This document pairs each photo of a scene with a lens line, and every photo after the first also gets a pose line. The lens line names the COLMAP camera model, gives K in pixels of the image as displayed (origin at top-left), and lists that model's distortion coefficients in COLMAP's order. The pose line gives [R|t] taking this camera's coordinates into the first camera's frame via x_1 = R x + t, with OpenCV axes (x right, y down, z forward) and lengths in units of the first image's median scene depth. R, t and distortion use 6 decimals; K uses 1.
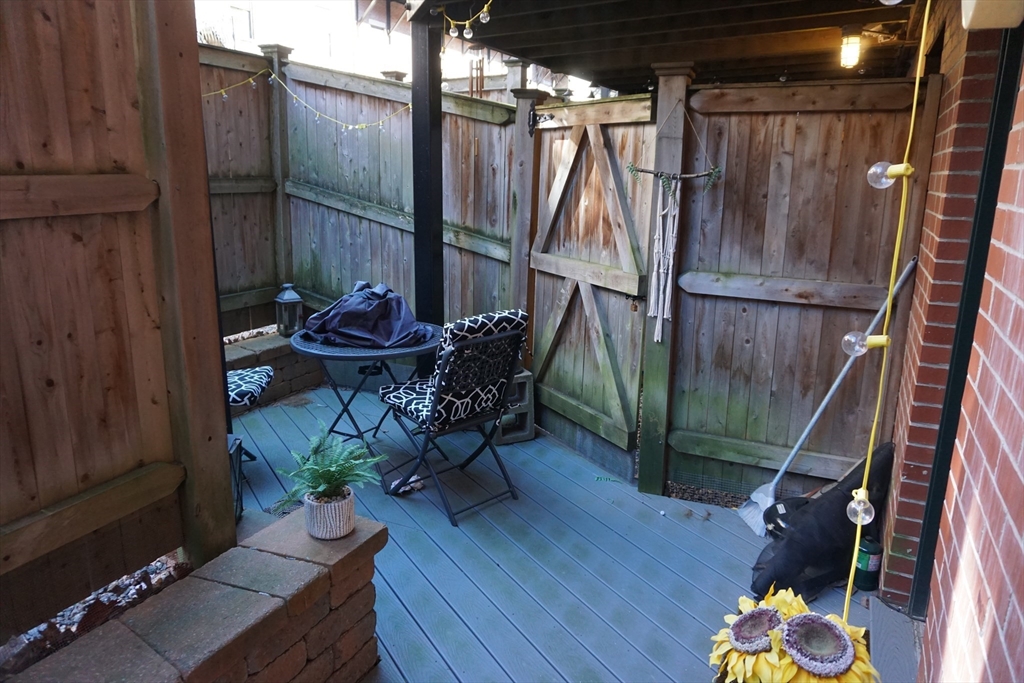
lens RADIAL K [[686.4, 0, 512.0], [0, 686.4, 341.5], [0, 0, 1]] dist [-0.056890, 0.041325]
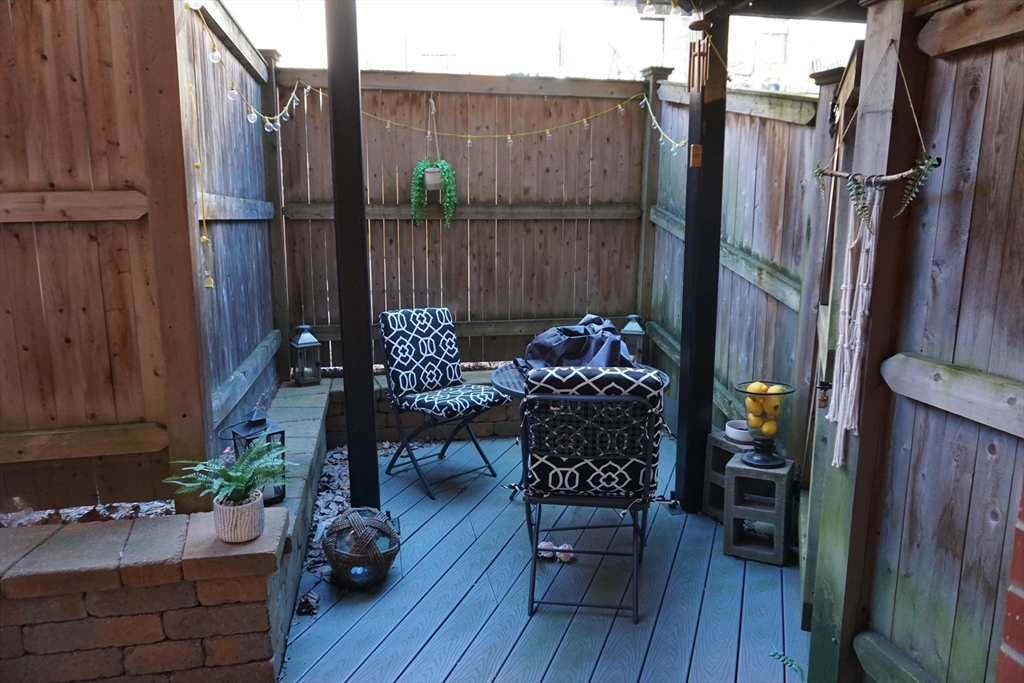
lens RADIAL K [[686.4, 0, 512.0], [0, 686.4, 341.5], [0, 0, 1]] dist [-0.056890, 0.041325]
pose [[0.610100, 0.136540, -0.780471, 0.496369], [-0.179339, 0.983272, 0.031828, -0.075160], [0.771761, 0.120551, 0.624382, 0.433309]]
